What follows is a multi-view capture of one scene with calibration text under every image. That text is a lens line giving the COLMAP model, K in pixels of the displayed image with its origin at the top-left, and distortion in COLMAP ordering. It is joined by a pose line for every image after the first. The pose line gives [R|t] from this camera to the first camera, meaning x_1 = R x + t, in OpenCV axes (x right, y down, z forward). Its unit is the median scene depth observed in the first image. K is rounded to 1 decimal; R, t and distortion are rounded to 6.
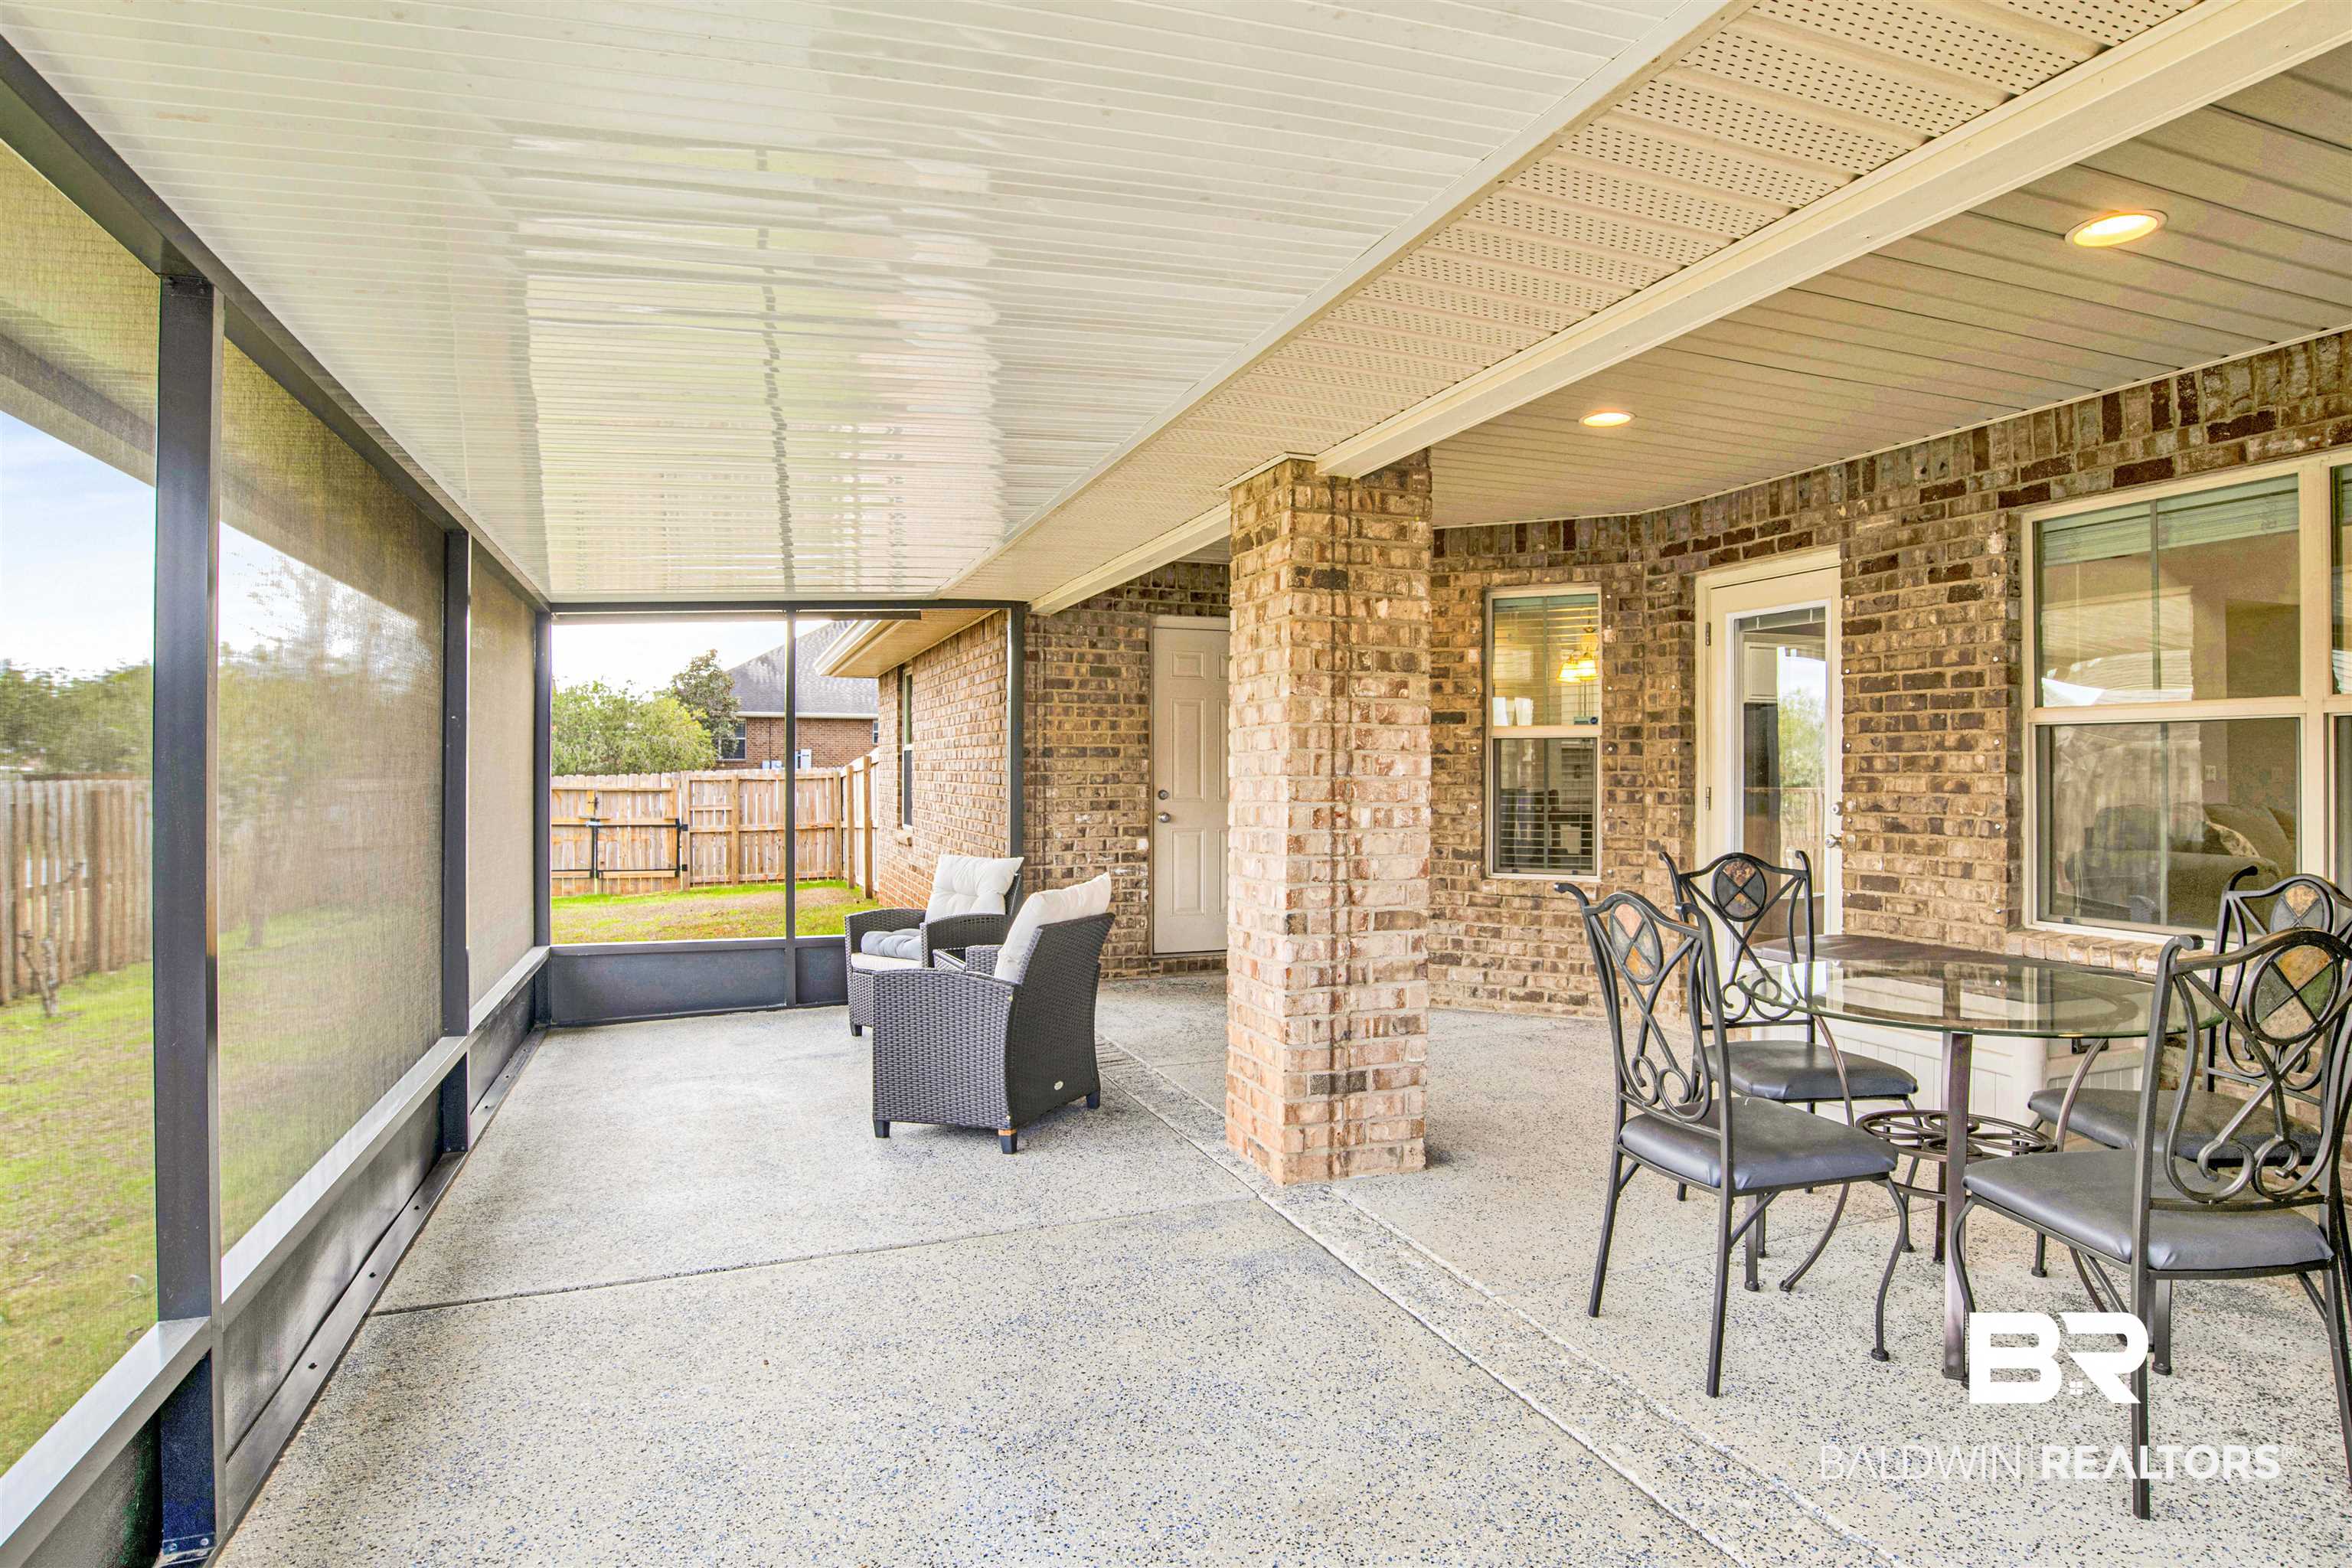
lens RADIAL K [[1234.9, 0, 1191.9], [0, 1234.9, 777.7], [0, 0, 1]] dist [-0.075730, 0.027950]
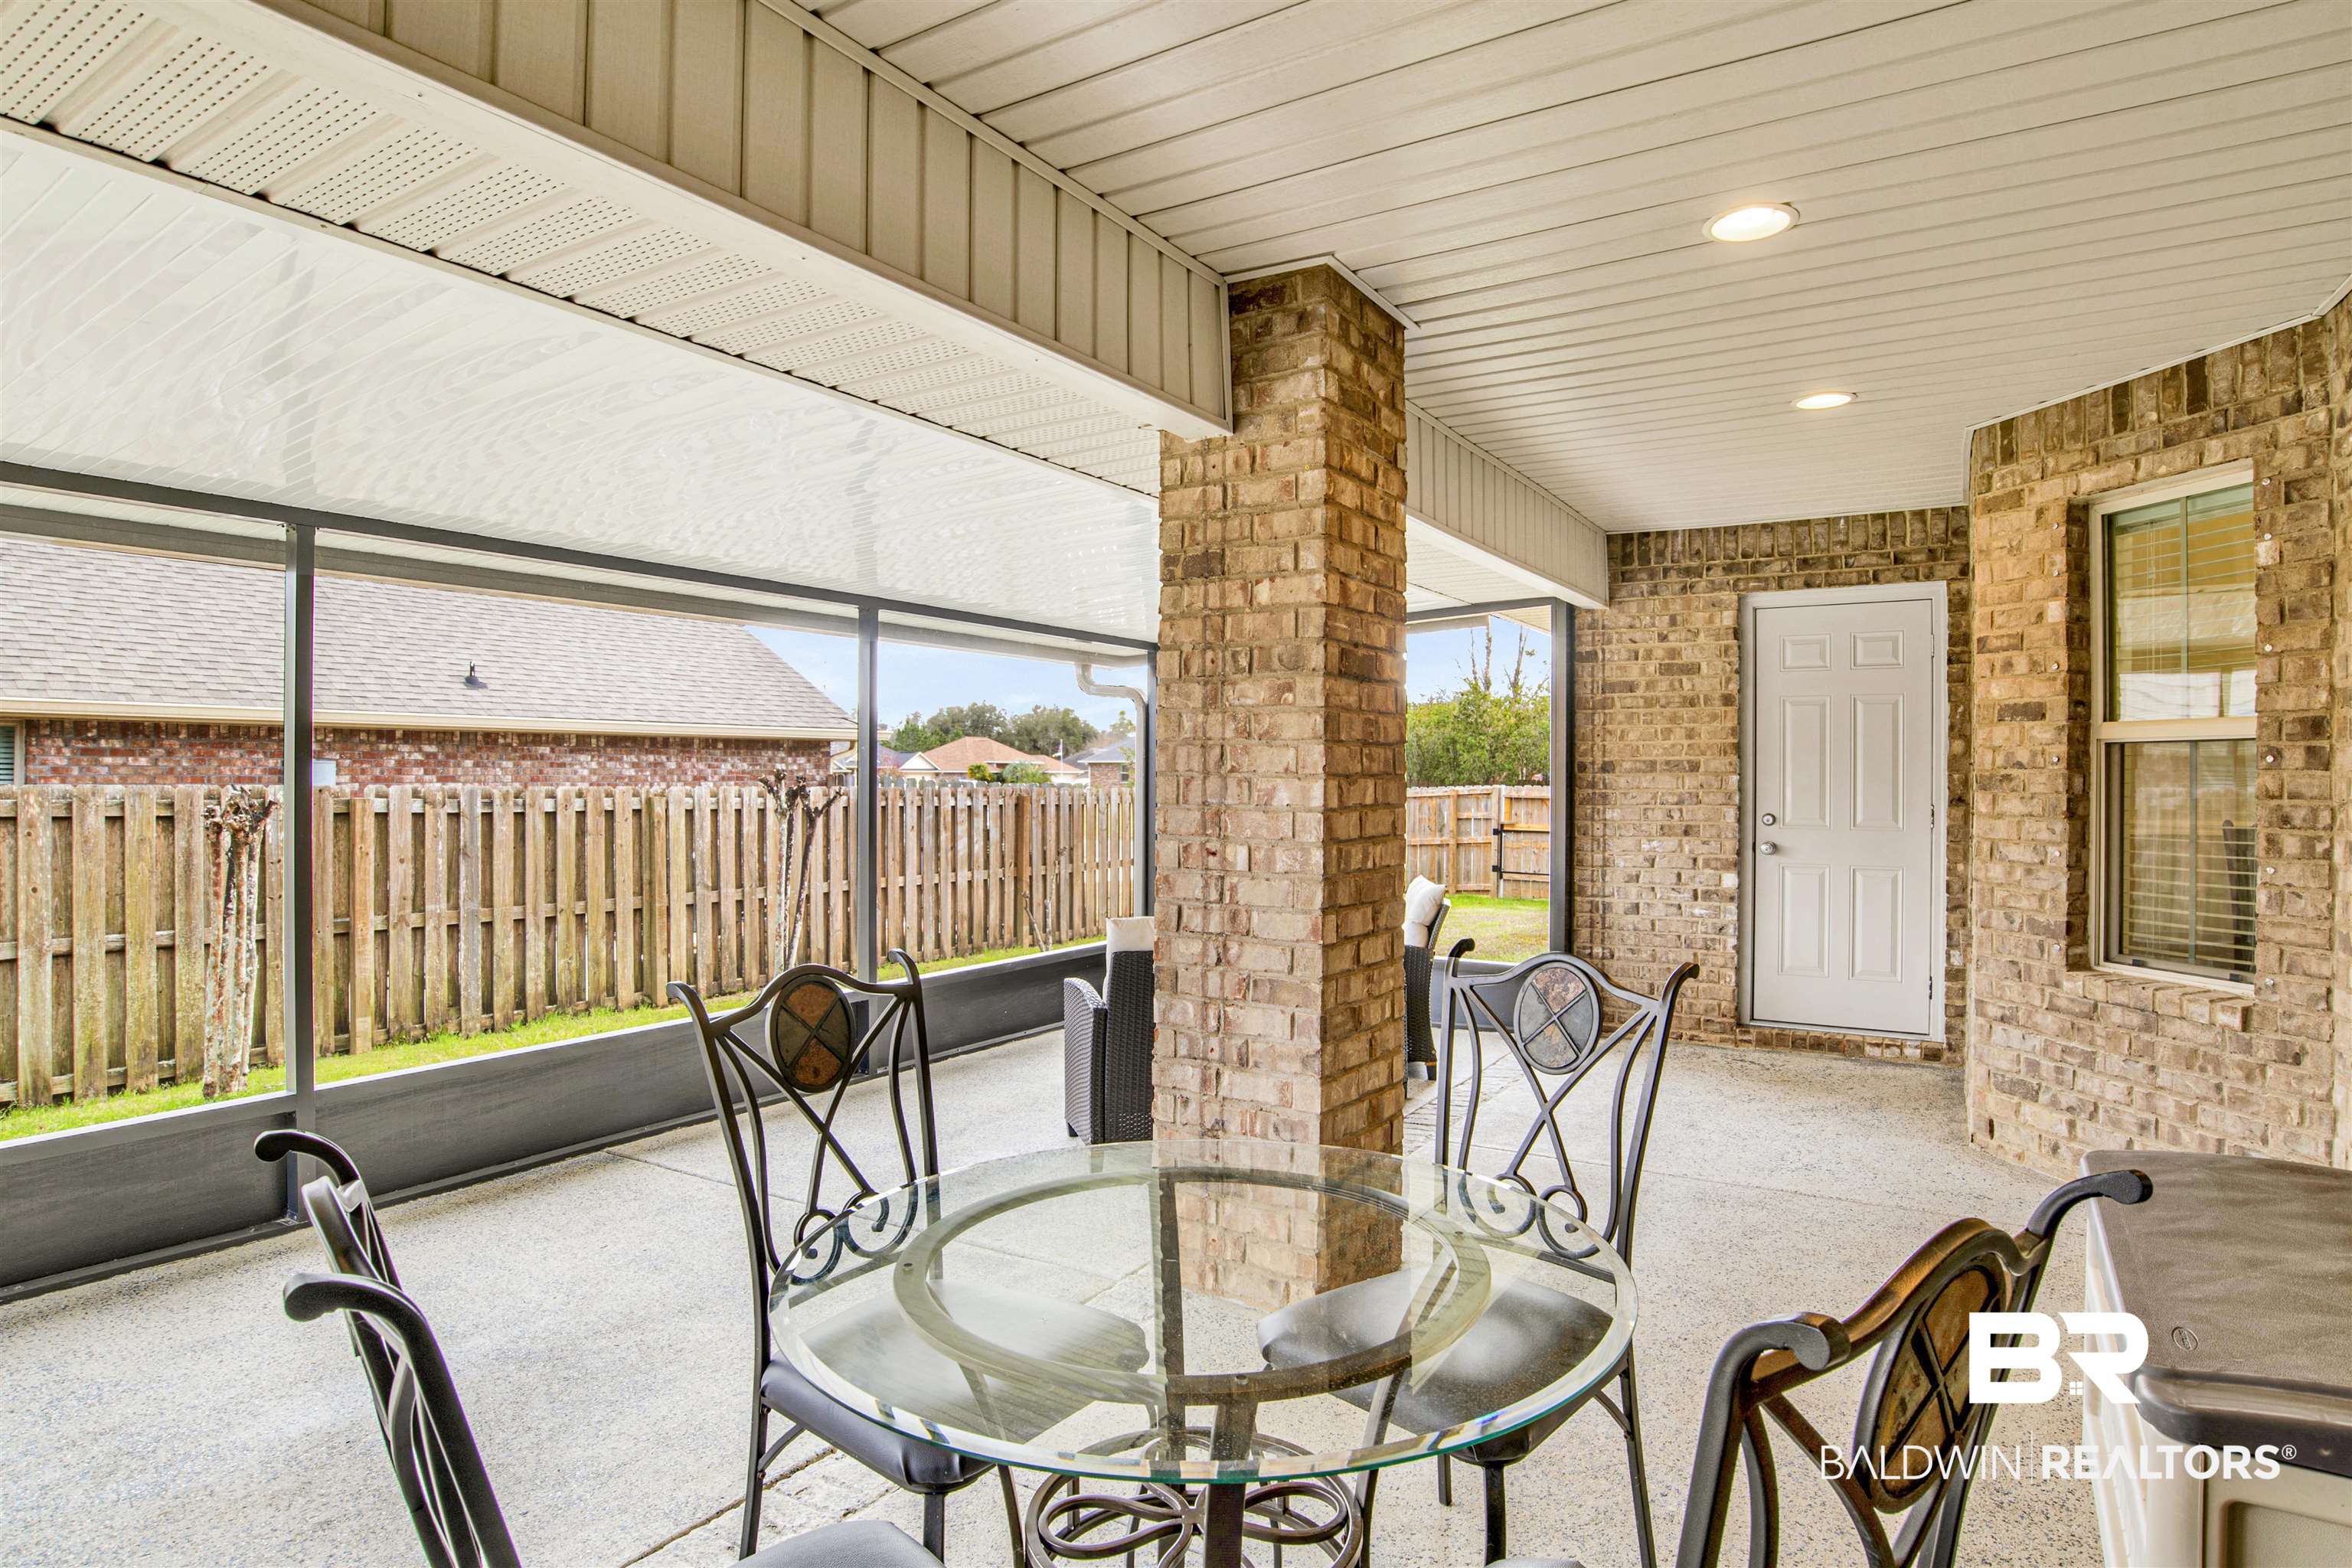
lens RADIAL K [[1234.9, 0, 1191.9], [0, 1234.9, 777.7], [0, 0, 1]] dist [-0.075730, 0.027950]
pose [[0.621141, 0.001437, -0.783697, 0.444111], [-0.006600, 0.999972, -0.003397, -0.009816], [0.783671, 0.007282, 0.621134, 0.285863]]
